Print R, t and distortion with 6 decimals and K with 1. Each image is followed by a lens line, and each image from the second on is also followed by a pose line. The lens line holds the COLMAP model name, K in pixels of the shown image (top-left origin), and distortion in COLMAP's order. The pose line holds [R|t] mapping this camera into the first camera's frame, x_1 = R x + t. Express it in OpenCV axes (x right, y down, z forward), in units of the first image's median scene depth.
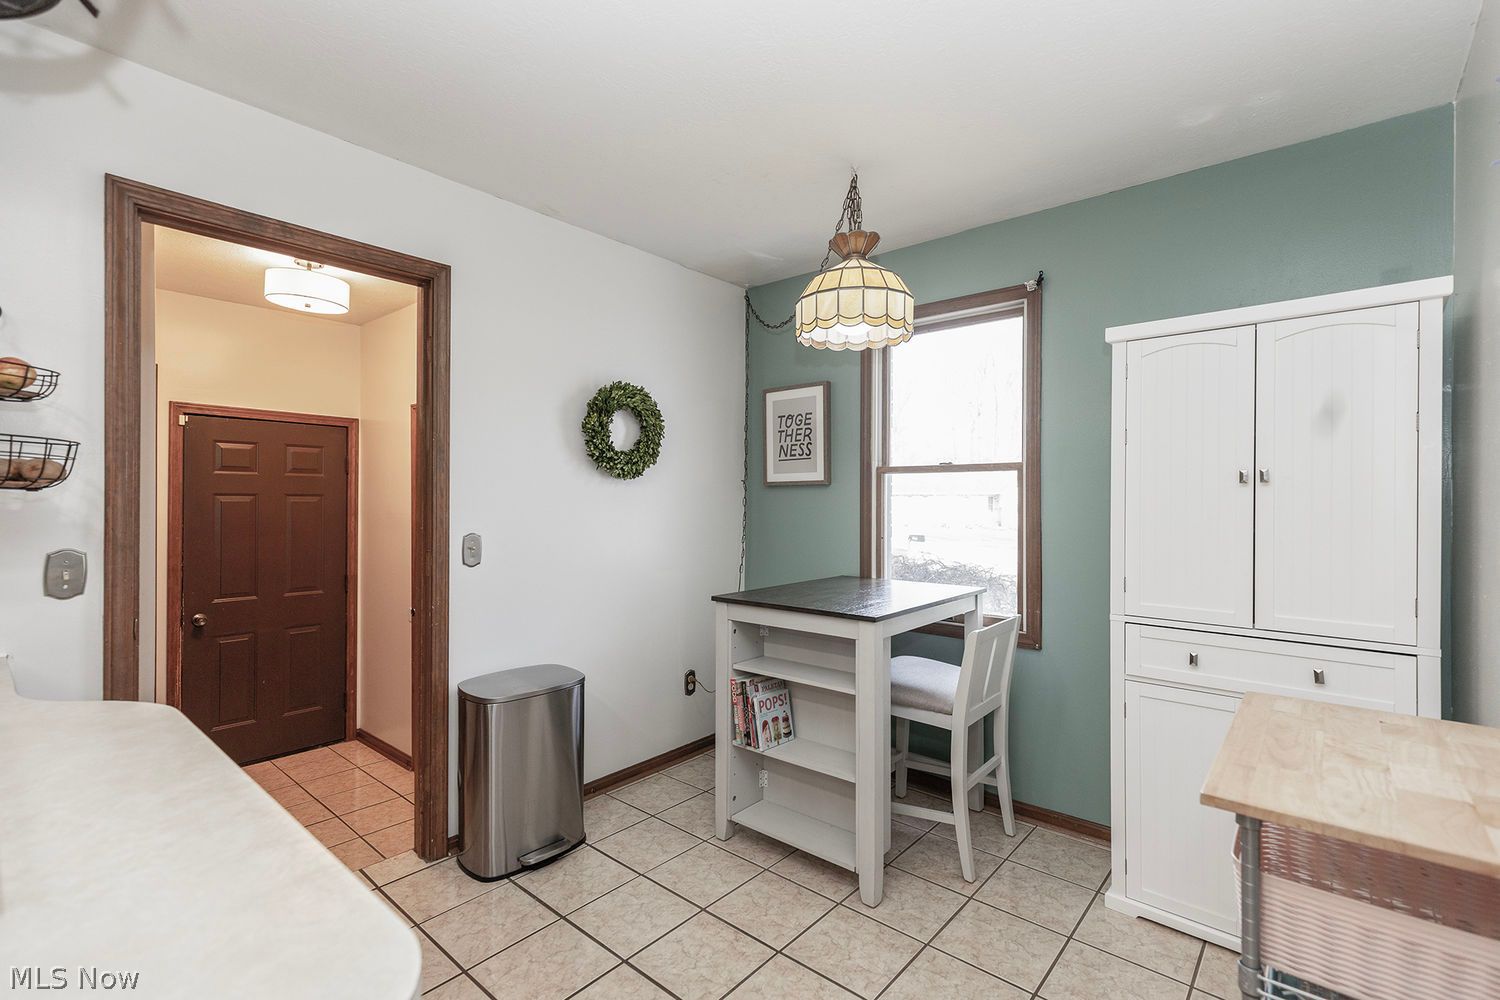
lens RADIAL K [[672.2, 0, 762.3], [0, 672.2, 497.2], [0, 0, 1]] dist [0.003489, 0.000263]
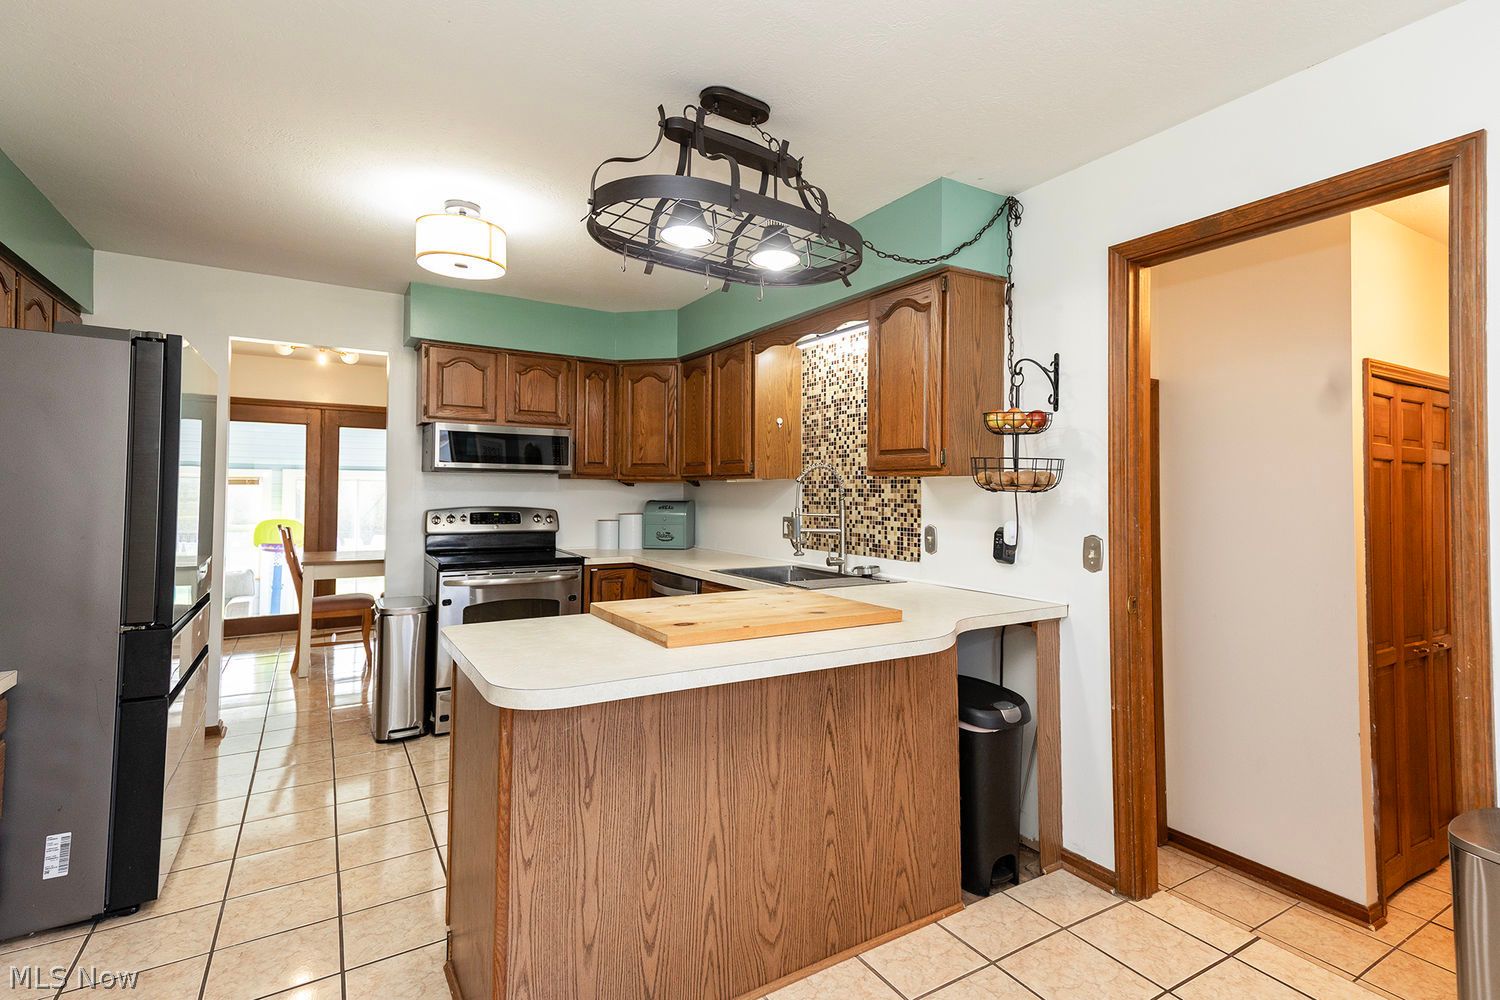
lens RADIAL K [[718.2, 0, 767.5], [0, 718.2, 474.5], [0, 0, 1]] dist [0.040145, -0.000009]
pose [[-0.308468, -0.029041, -0.950791, 0.336270], [-0.007383, 0.999577, -0.028136, 0.000411], [0.951206, -0.001659, -0.308552, 0.498498]]
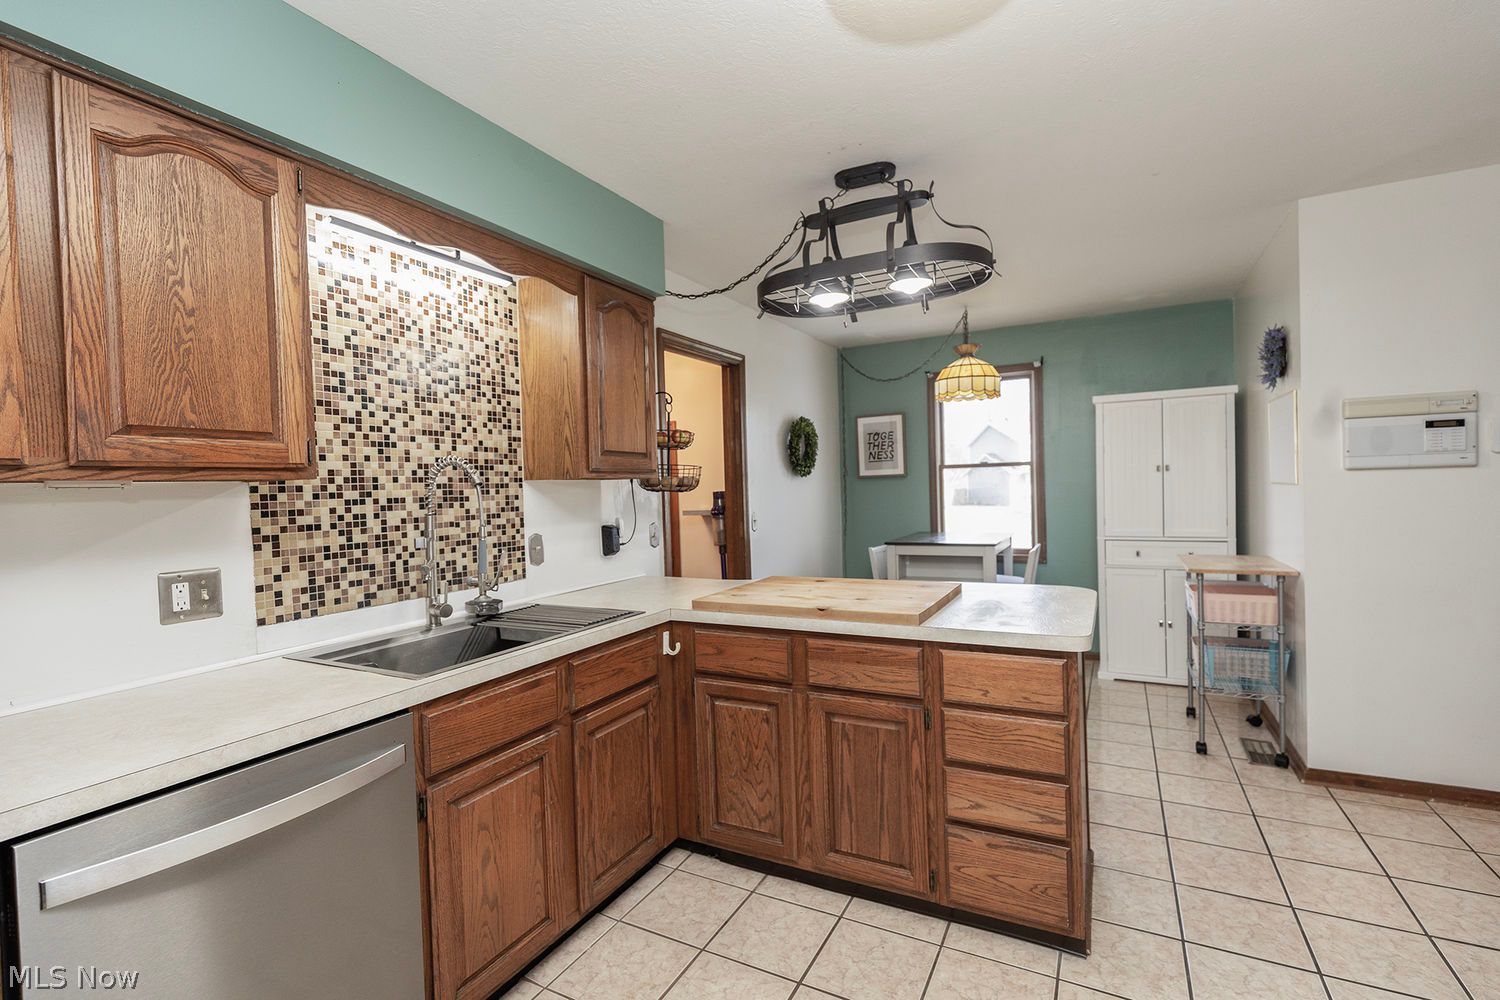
lens RADIAL K [[672.2, 0, 762.3], [0, 672.2, 497.2], [0, 0, 1]] dist [0.003489, 0.000263]
pose [[0.976335, -0.034346, 0.213521, -0.730197], [0.030756, 0.999324, 0.020116, -0.015229], [-0.214067, -0.013073, 0.976731, -0.624347]]
